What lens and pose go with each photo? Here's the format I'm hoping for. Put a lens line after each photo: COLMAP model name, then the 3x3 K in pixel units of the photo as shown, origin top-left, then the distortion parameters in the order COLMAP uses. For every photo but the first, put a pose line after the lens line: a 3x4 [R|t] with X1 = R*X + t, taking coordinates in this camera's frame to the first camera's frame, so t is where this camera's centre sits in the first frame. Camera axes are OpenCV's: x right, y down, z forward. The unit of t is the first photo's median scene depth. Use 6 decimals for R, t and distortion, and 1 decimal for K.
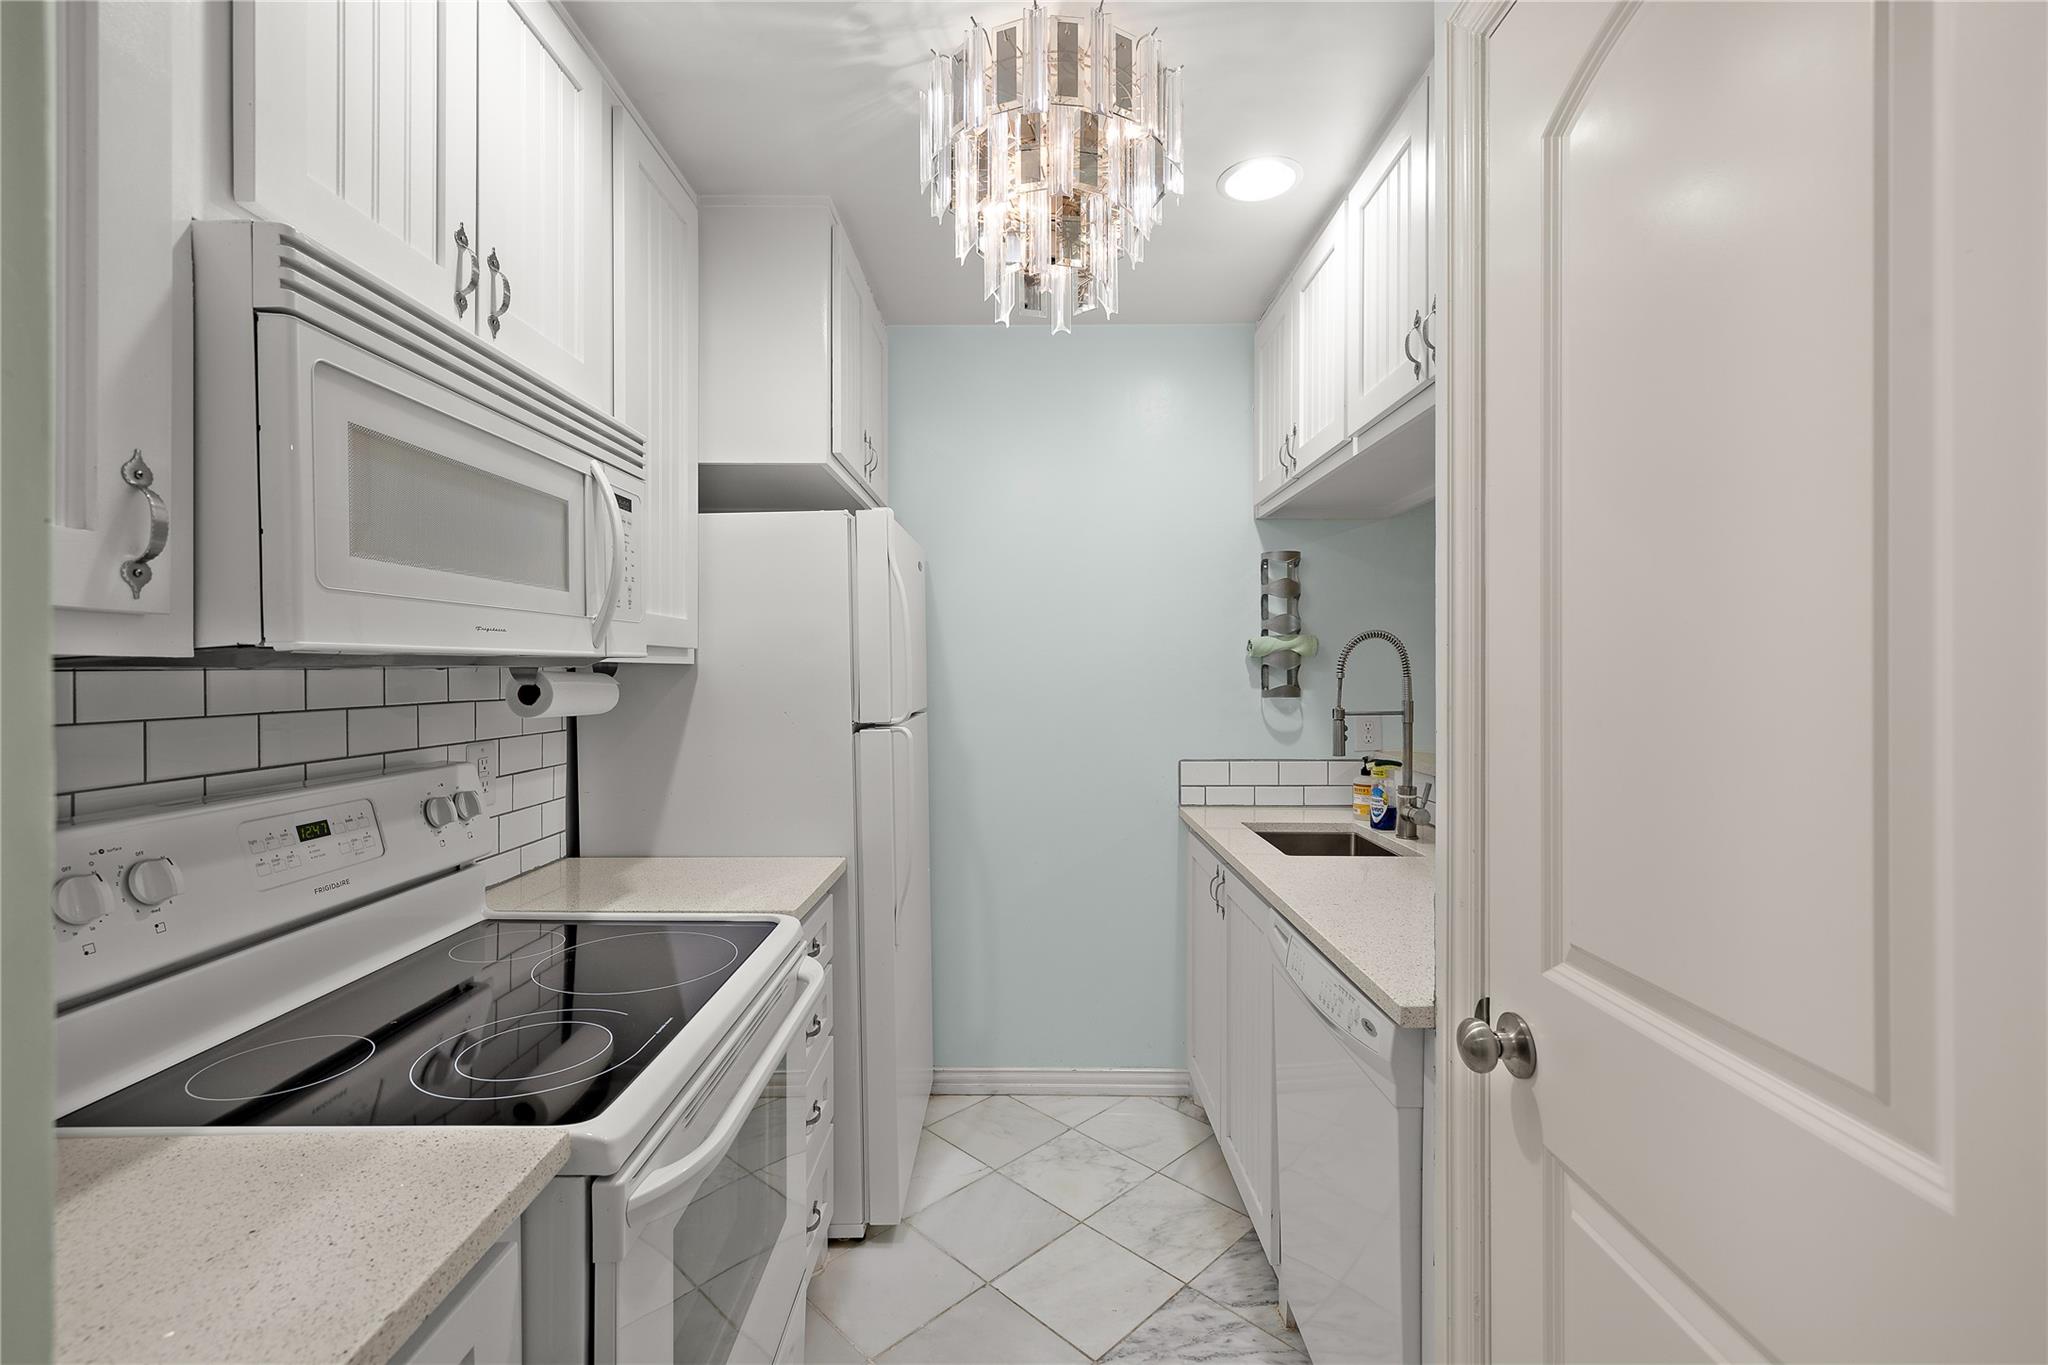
lens RADIAL K [[885.2, 0, 1023.6], [0, 885.2, 676.4], [0, 0, 1]] dist [0.003541, 0.000217]
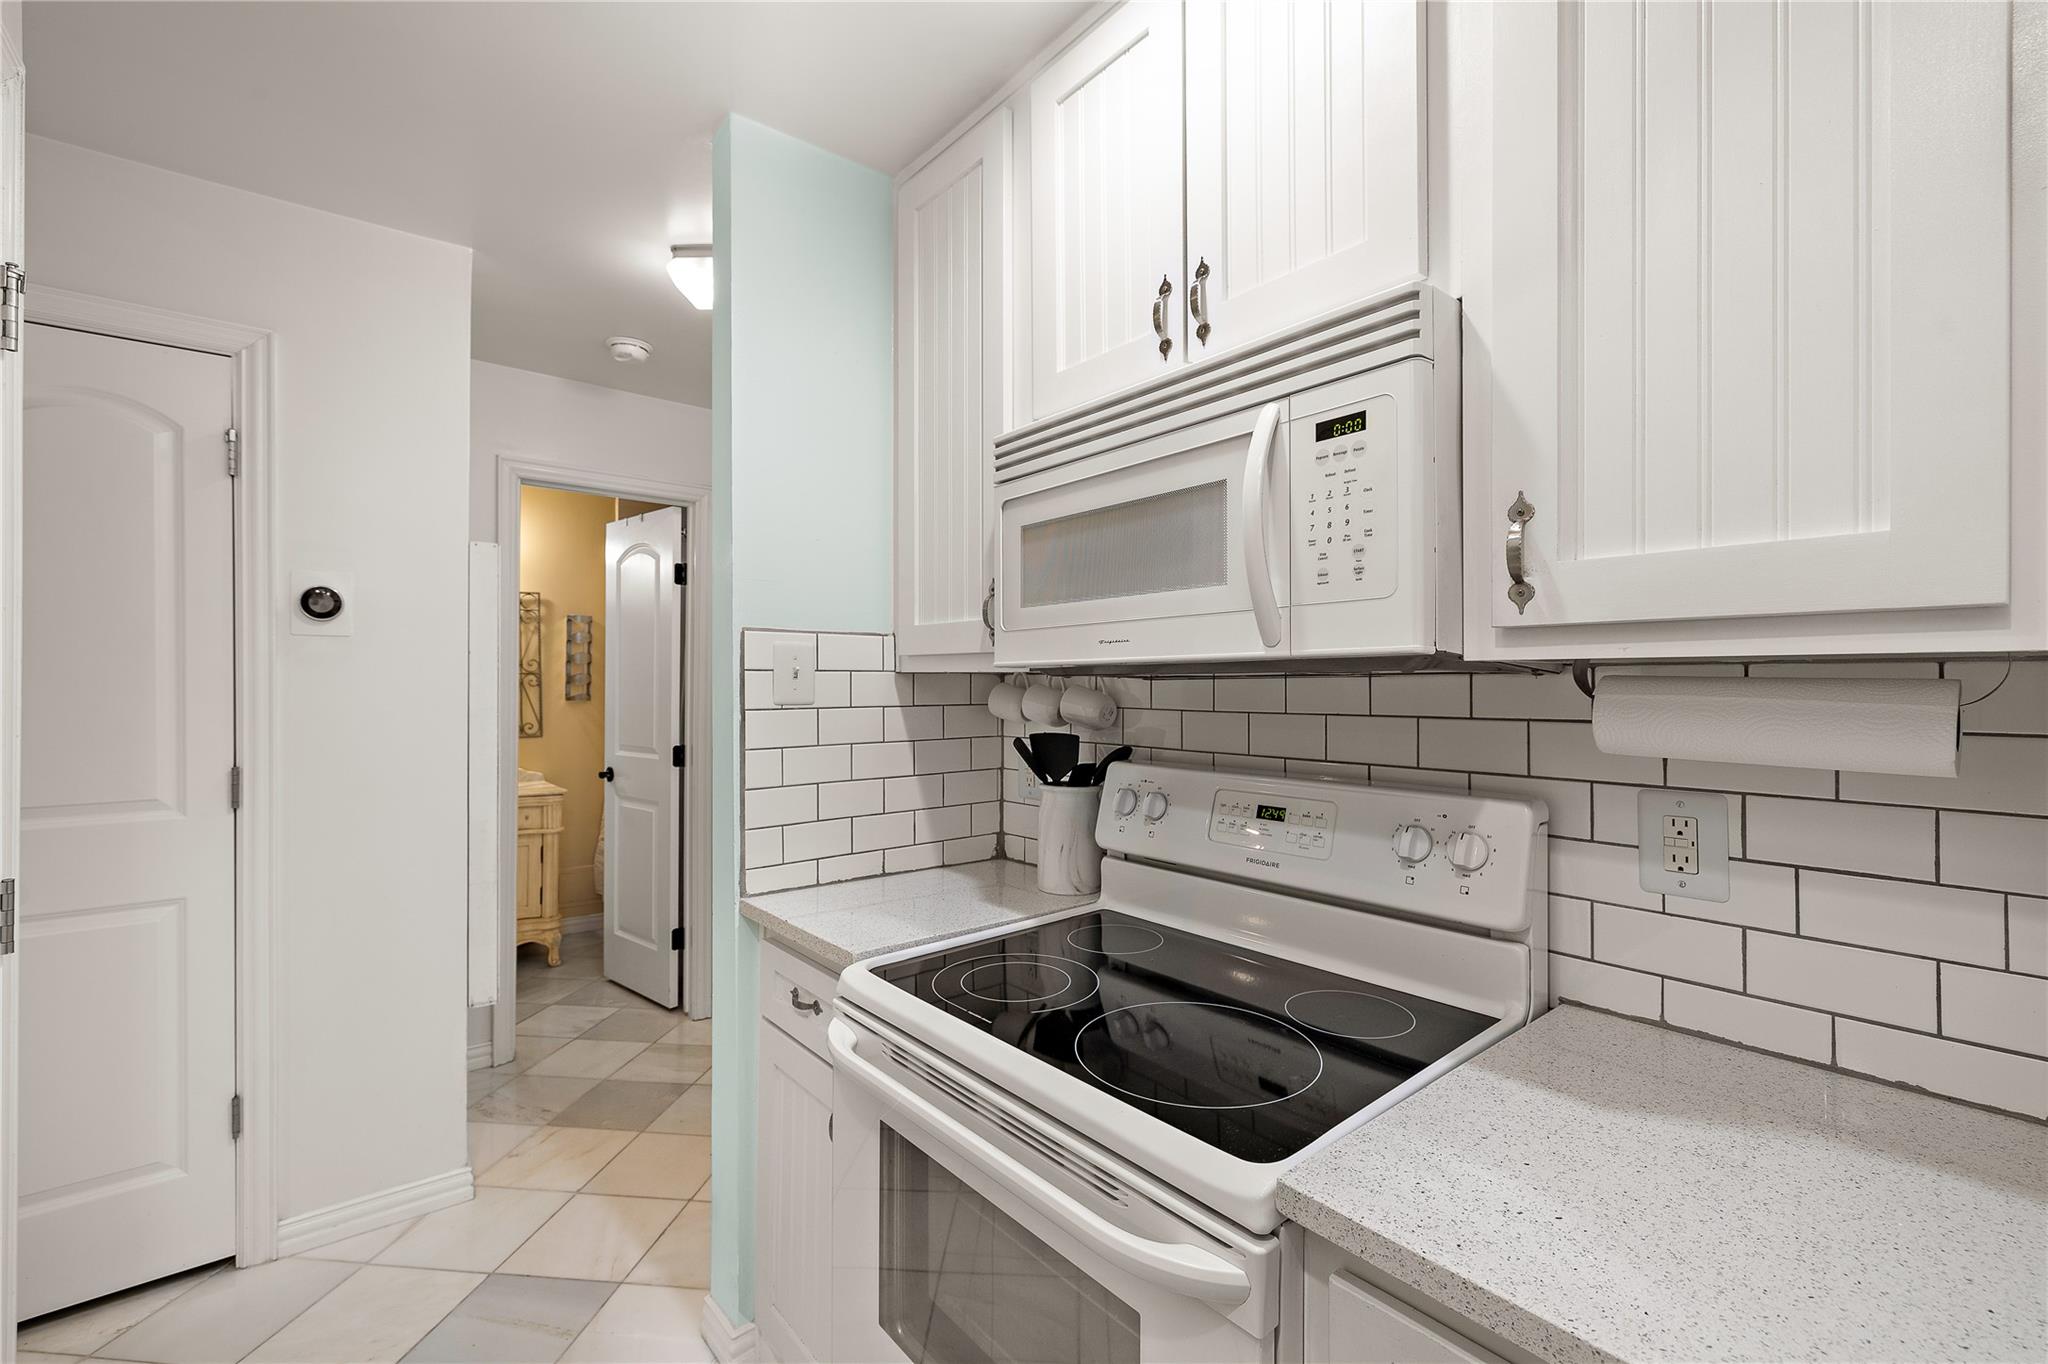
lens RADIAL K [[885.2, 0, 1026.6], [0, 885.2, 674.7], [0, 0, 1]] dist [0.003541, 0.000217]
pose [[-0.773406, -0.006423, -0.633879, 0.202374], [-0.005728, 0.999979, -0.003144, -0.005560], [0.633886, 0.001200, -0.773426, 1.709384]]
